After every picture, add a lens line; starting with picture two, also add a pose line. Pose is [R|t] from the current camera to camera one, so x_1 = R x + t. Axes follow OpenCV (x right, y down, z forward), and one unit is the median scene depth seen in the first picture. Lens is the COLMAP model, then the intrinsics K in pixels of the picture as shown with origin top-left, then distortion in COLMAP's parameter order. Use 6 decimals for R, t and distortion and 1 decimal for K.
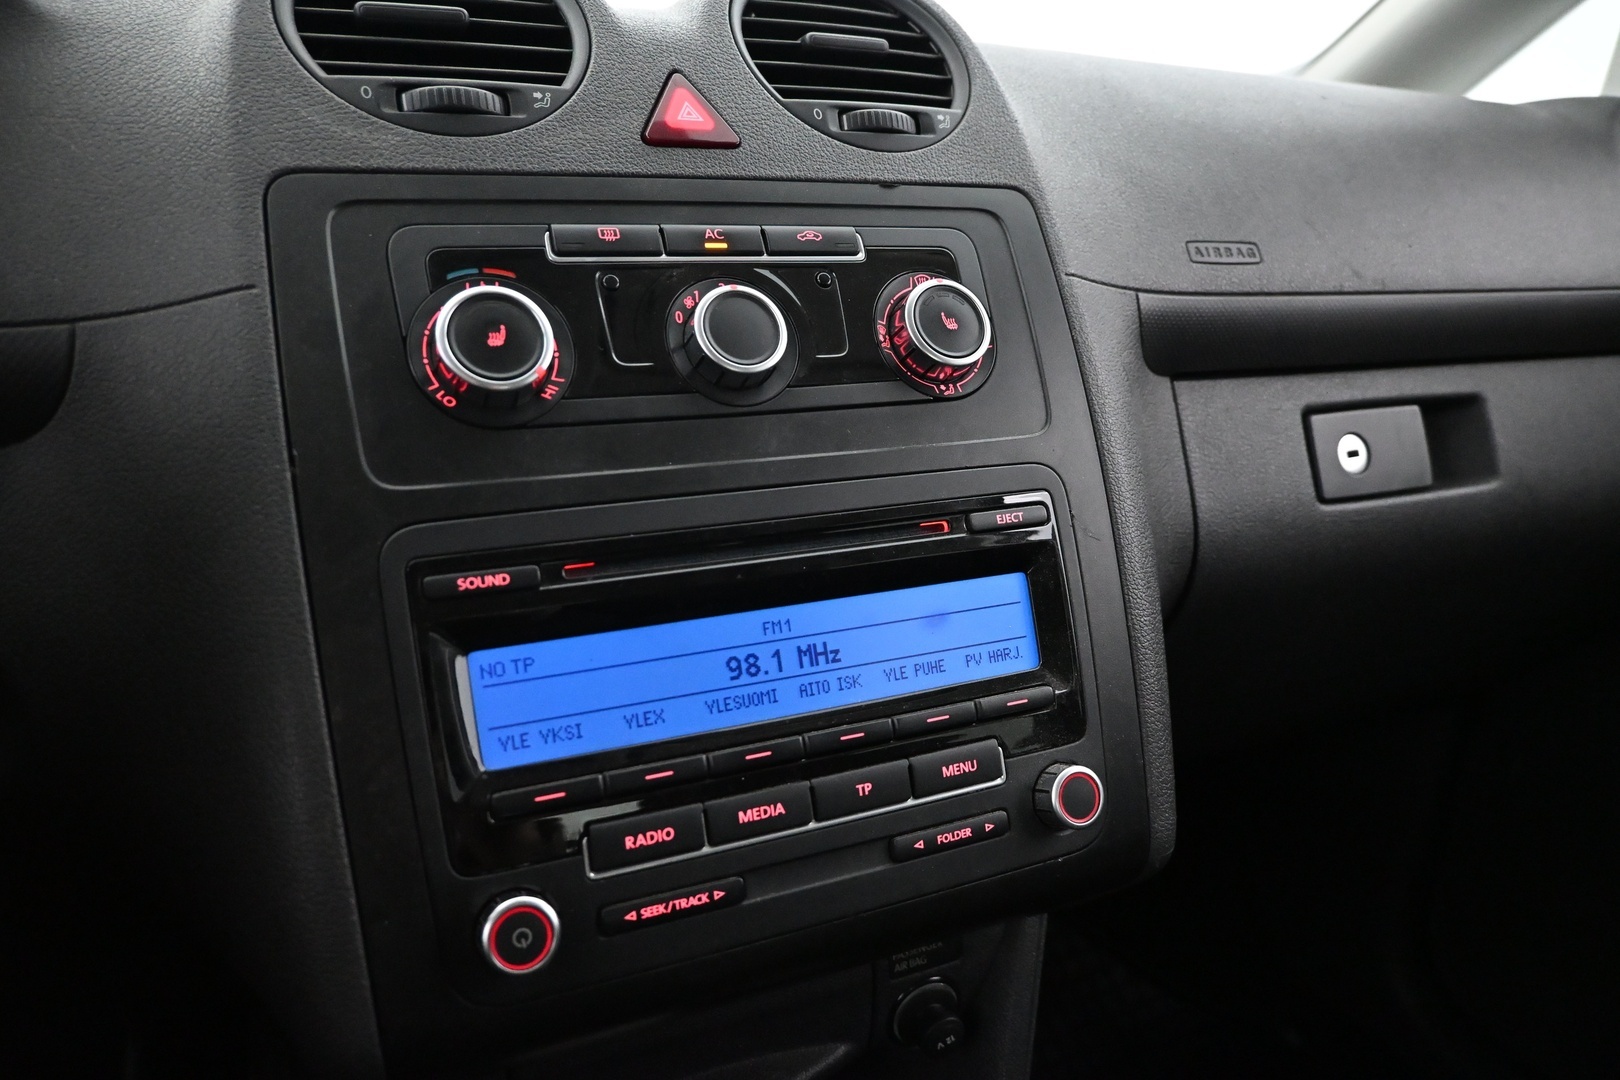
lens RADIAL K [[1091.4, 0, 809.8], [0, 1091.4, 545.2], [0, 0, 1]] dist [-0.008724, -0.000310]
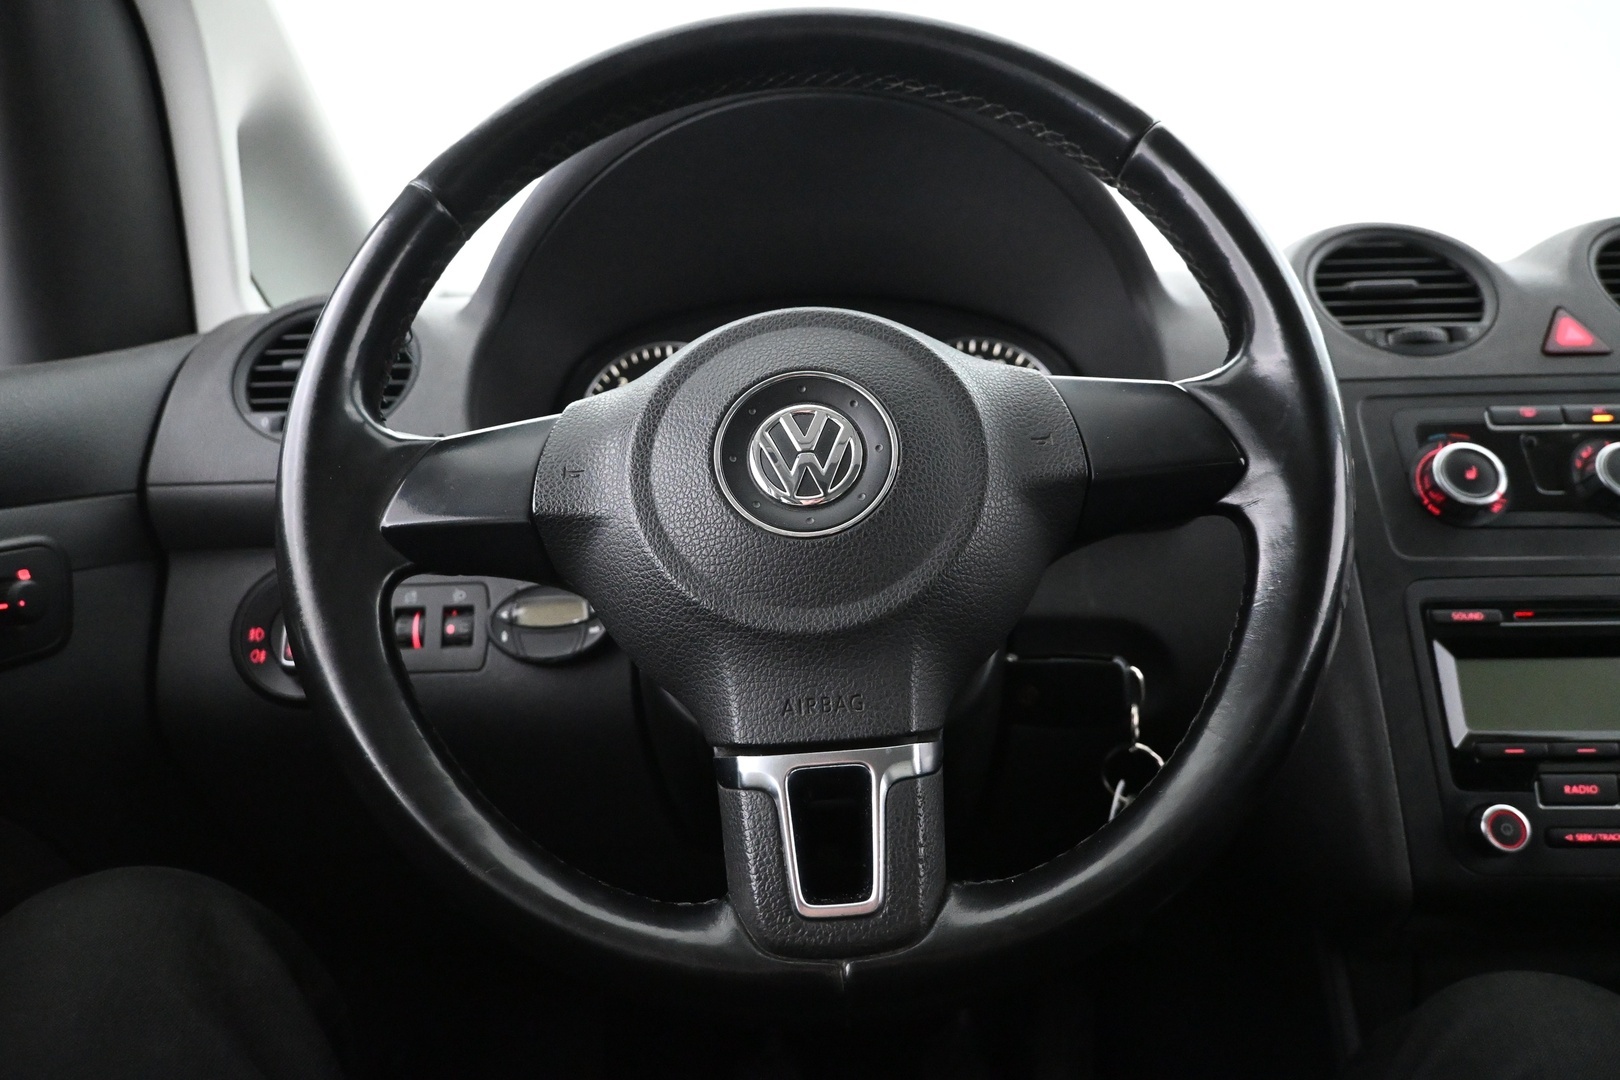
lens RADIAL K [[1091.4, 0, 807.6], [0, 1091.4, 535.1], [0, 0, 1]] dist [-0.008724, -0.000310]
pose [[0.895346, 0.029984, -0.444362, -0.414909], [-0.103213, 0.984539, -0.141531, 0.222348], [0.433247, 0.172583, 0.884597, -0.821622]]
